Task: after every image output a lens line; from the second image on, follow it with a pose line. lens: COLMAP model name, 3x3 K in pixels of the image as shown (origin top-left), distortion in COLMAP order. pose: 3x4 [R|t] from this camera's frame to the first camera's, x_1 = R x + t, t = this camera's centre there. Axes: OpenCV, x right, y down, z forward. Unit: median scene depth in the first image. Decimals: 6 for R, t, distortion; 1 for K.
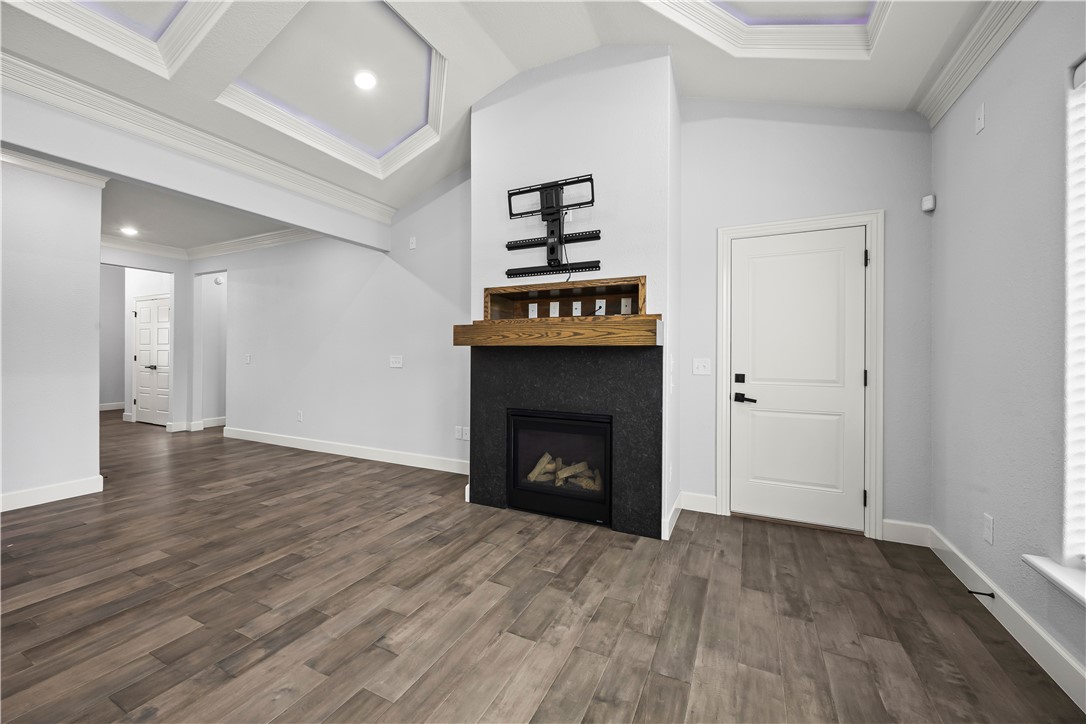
lens RADIAL K [[421.7, 0, 542.8], [0, 421.7, 357.4], [0, 0, 1]] dist [0.000691, -0.000218]
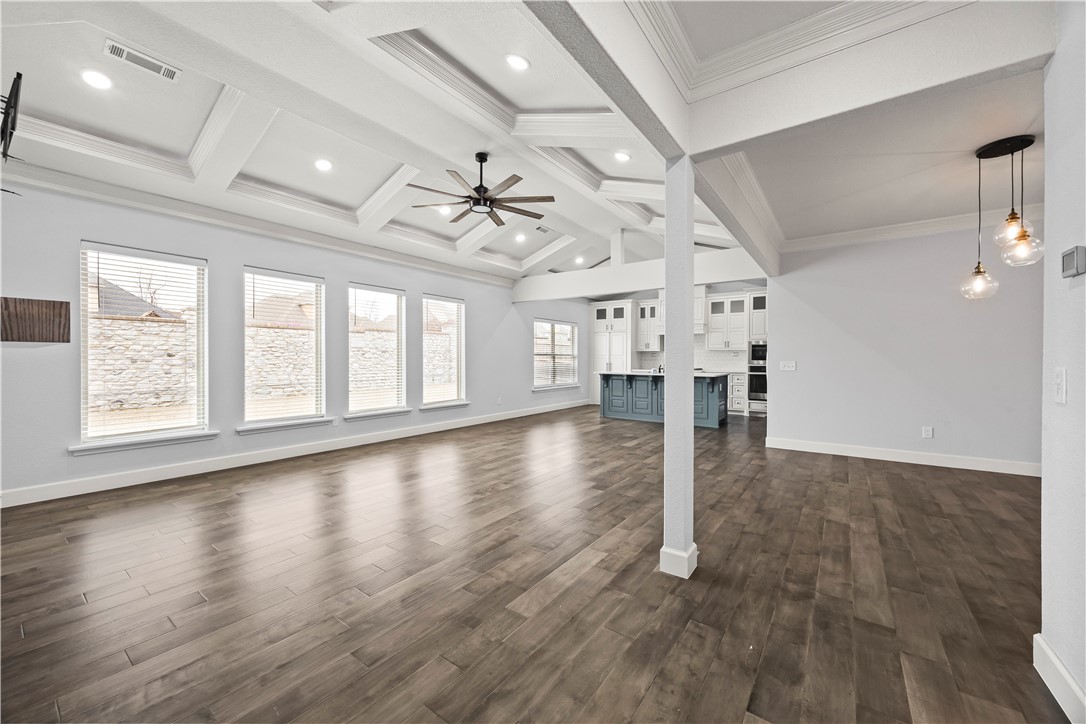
lens RADIAL K [[421.7, 0, 542.0], [0, 421.7, 358.3], [0, 0, 1]] dist [0.000691, -0.000218]
pose [[-0.983589, -0.009757, 0.180160, -1.106797], [-0.009314, 0.999951, 0.003305, -0.015855], [-0.180183, 0.001572, -0.983632, 1.811452]]
